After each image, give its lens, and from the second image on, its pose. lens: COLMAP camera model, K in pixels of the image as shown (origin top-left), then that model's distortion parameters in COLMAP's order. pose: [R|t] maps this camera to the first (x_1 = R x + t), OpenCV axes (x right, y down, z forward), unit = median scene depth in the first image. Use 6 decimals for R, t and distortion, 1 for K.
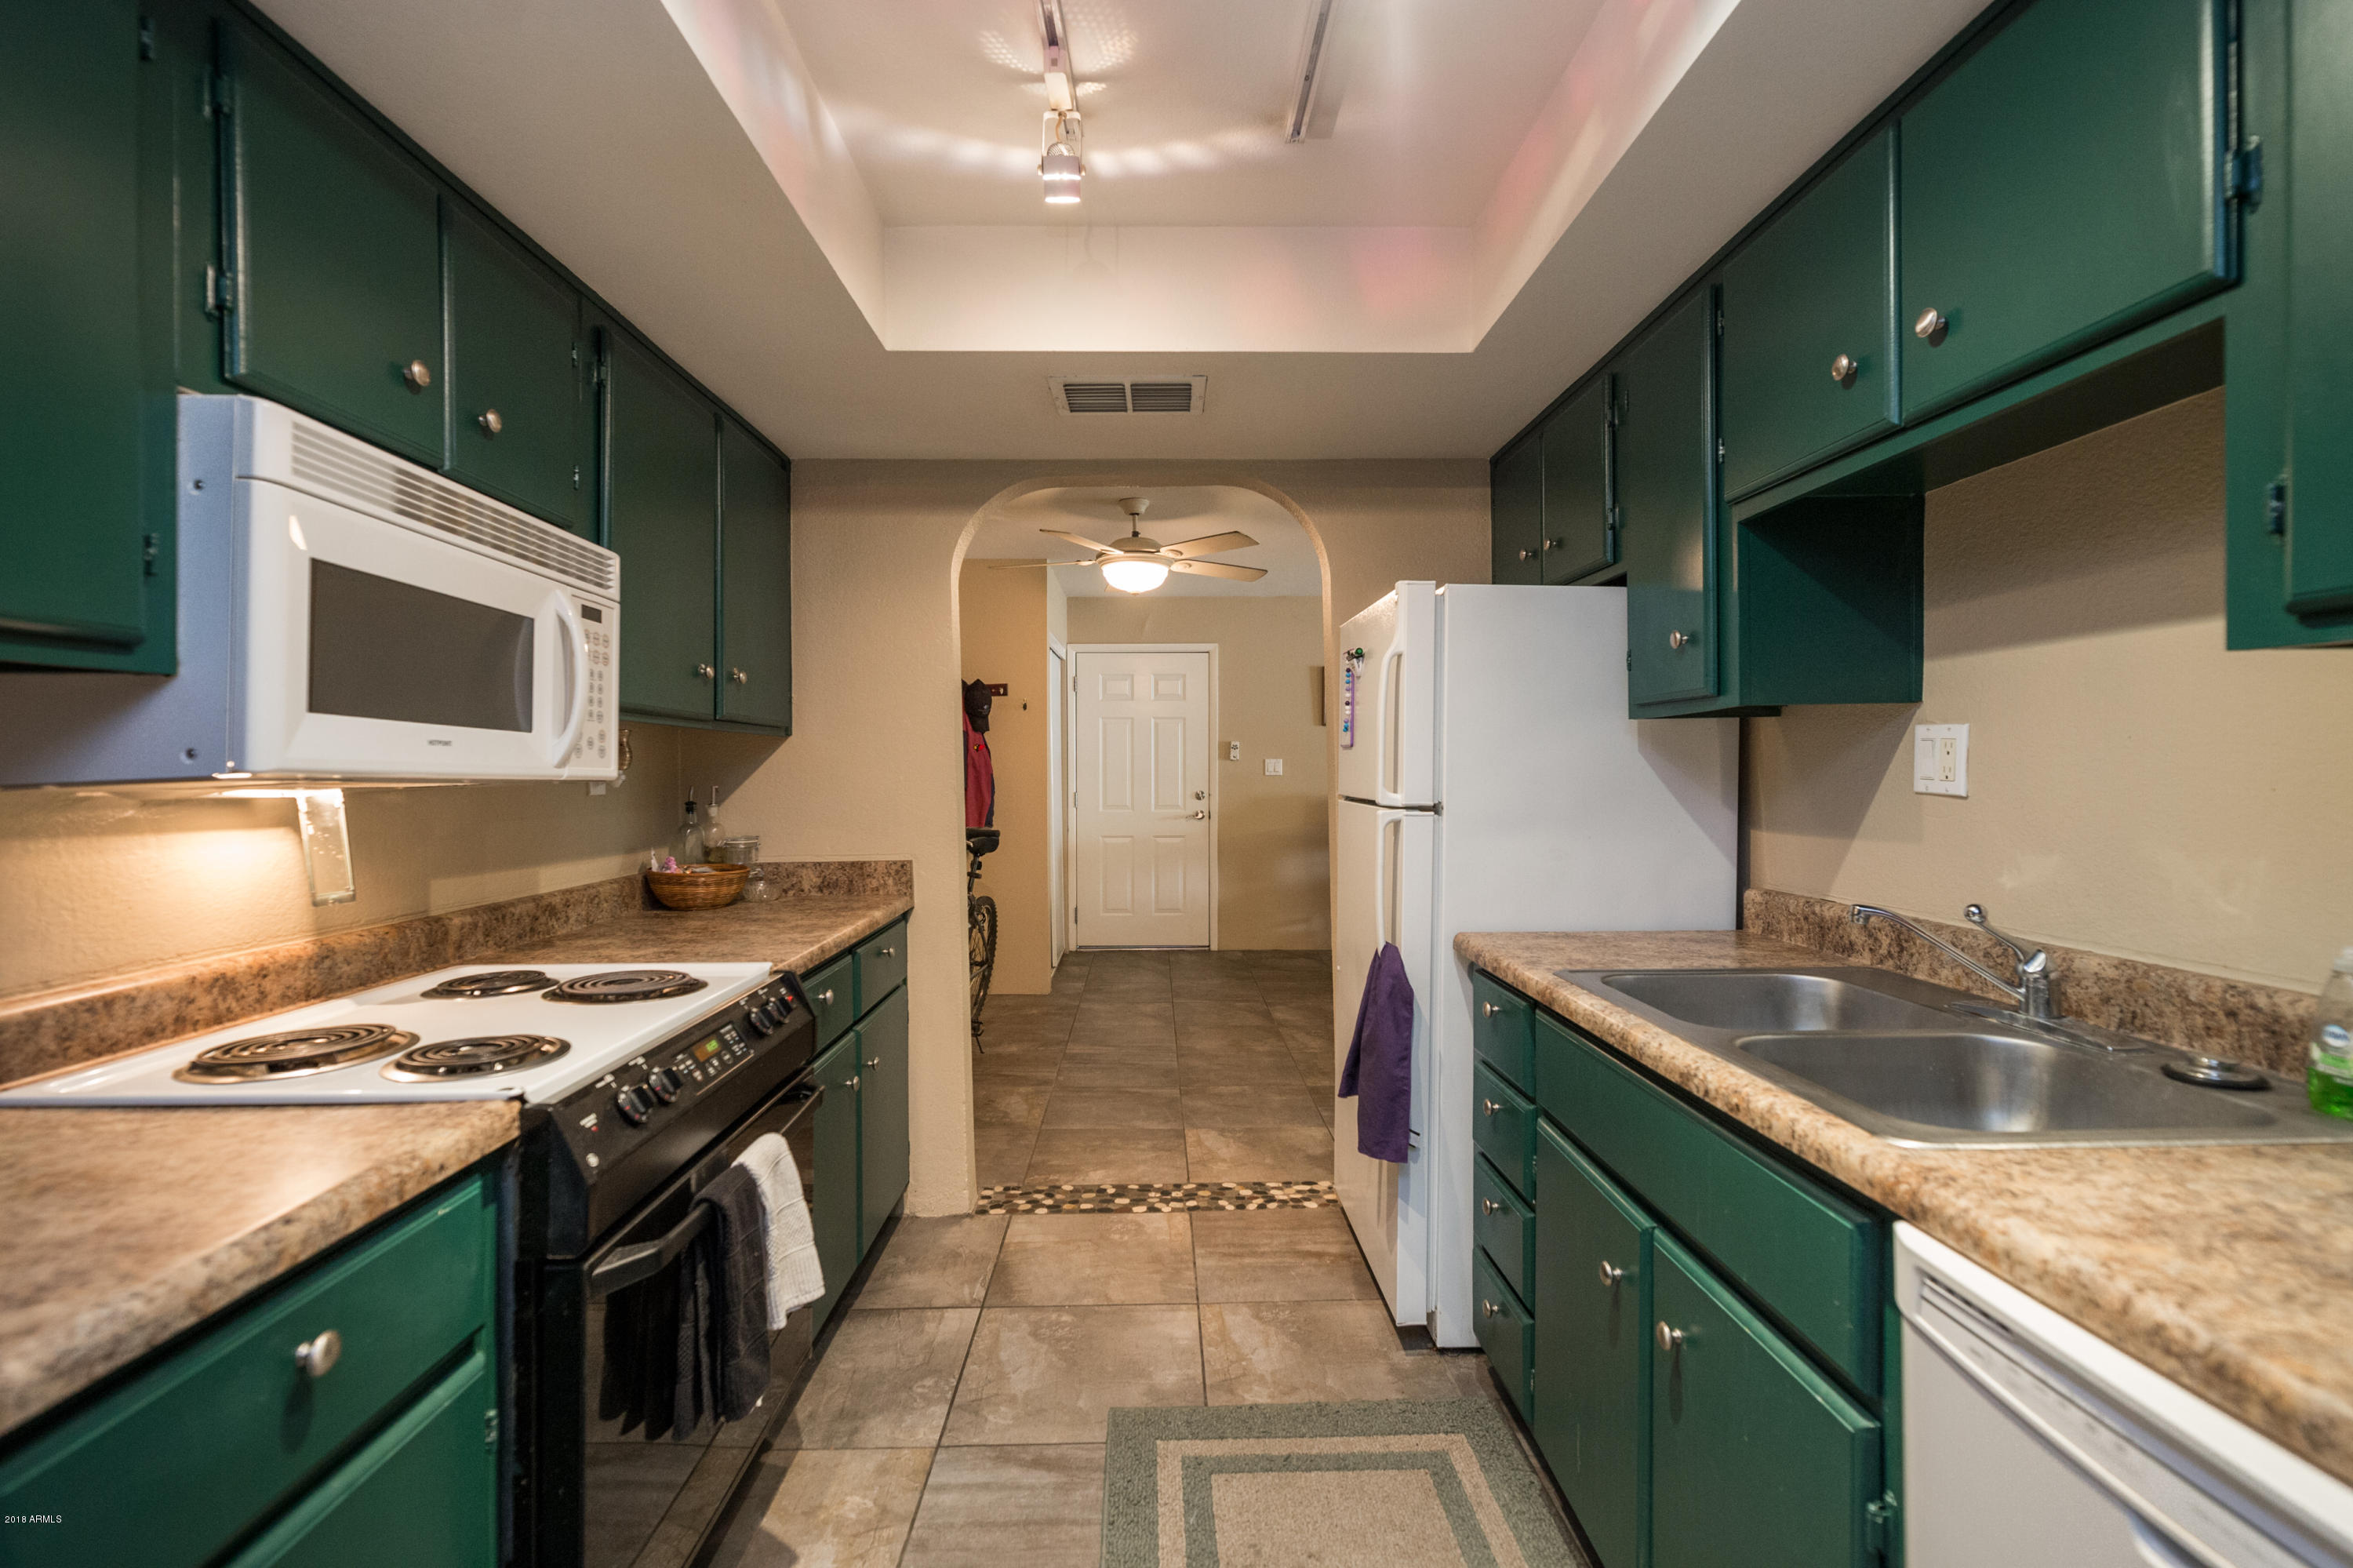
lens RADIAL K [[1049.9, 0, 1170.3], [0, 1049.9, 773.1], [0, 0, 1]] dist [-0.000750, -0.000144]
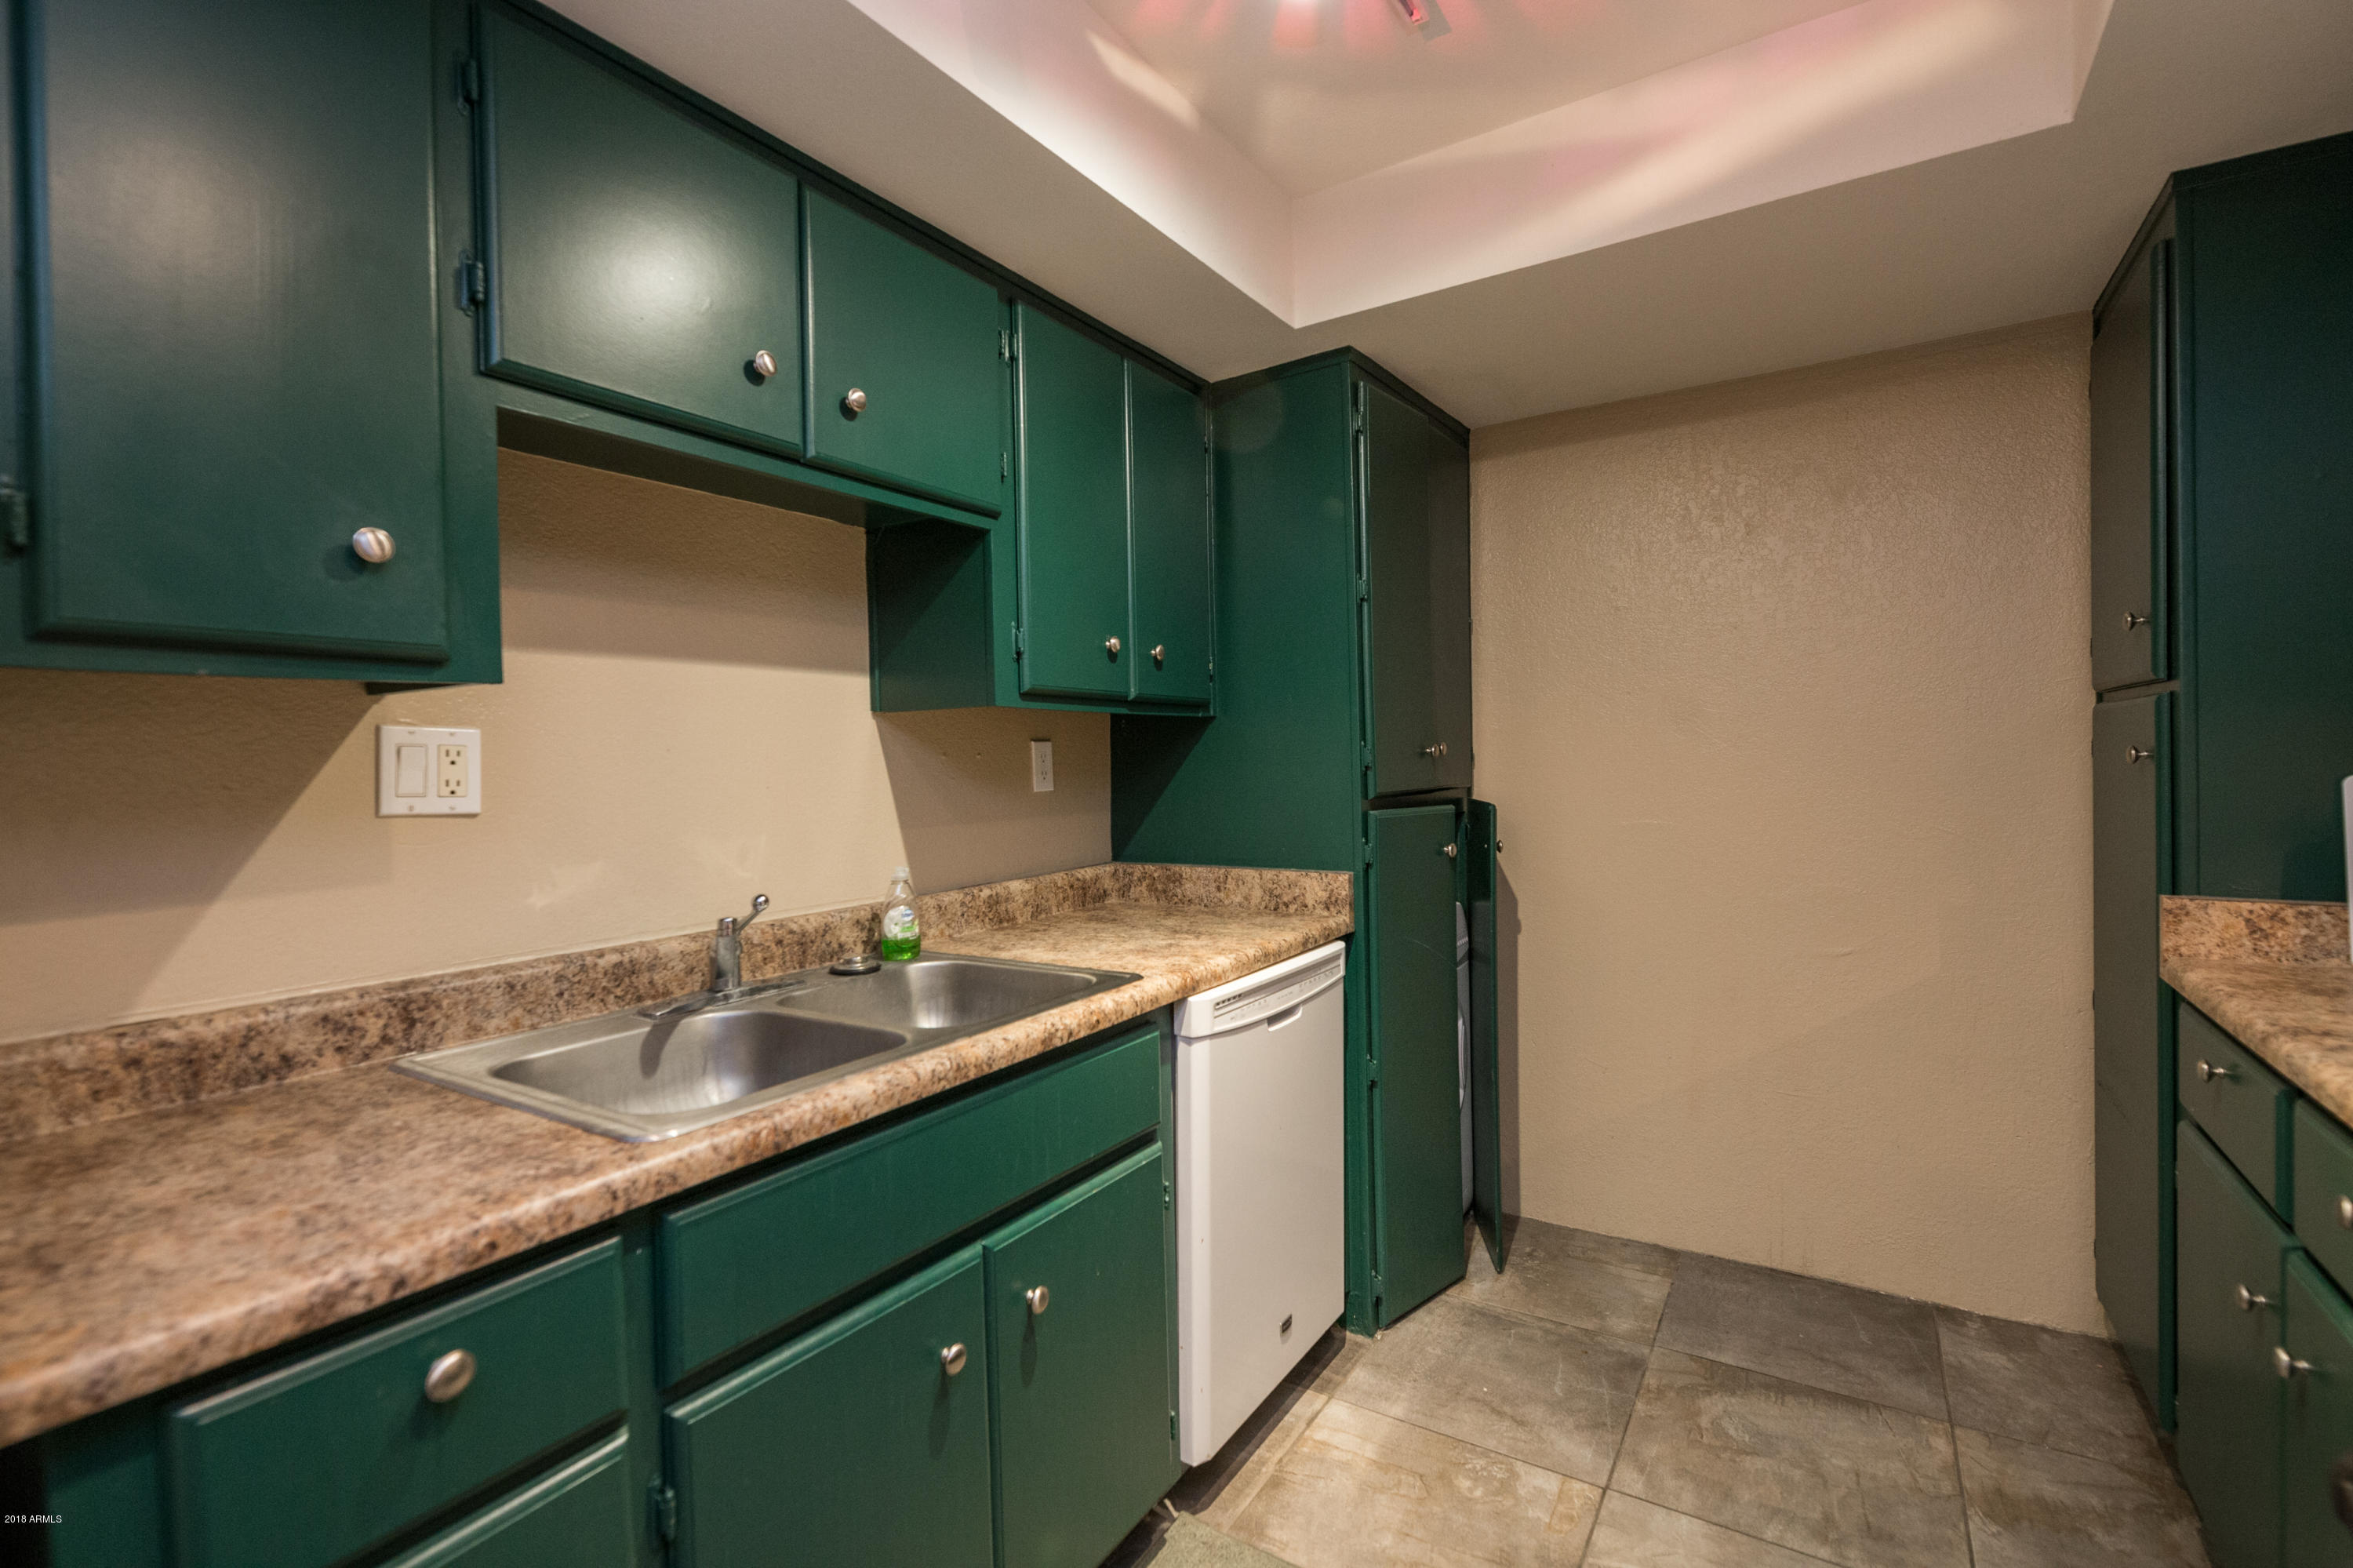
lens RADIAL K [[1049.9, 0, 1170.3], [0, 1049.9, 773.1], [0, 0, 1]] dist [-0.000750, -0.000144]
pose [[-0.874197, -0.016506, 0.485290, -0.141121], [-0.010231, 0.999826, 0.015576, -0.028893], [-0.485463, 0.008651, -0.874214, 1.409859]]
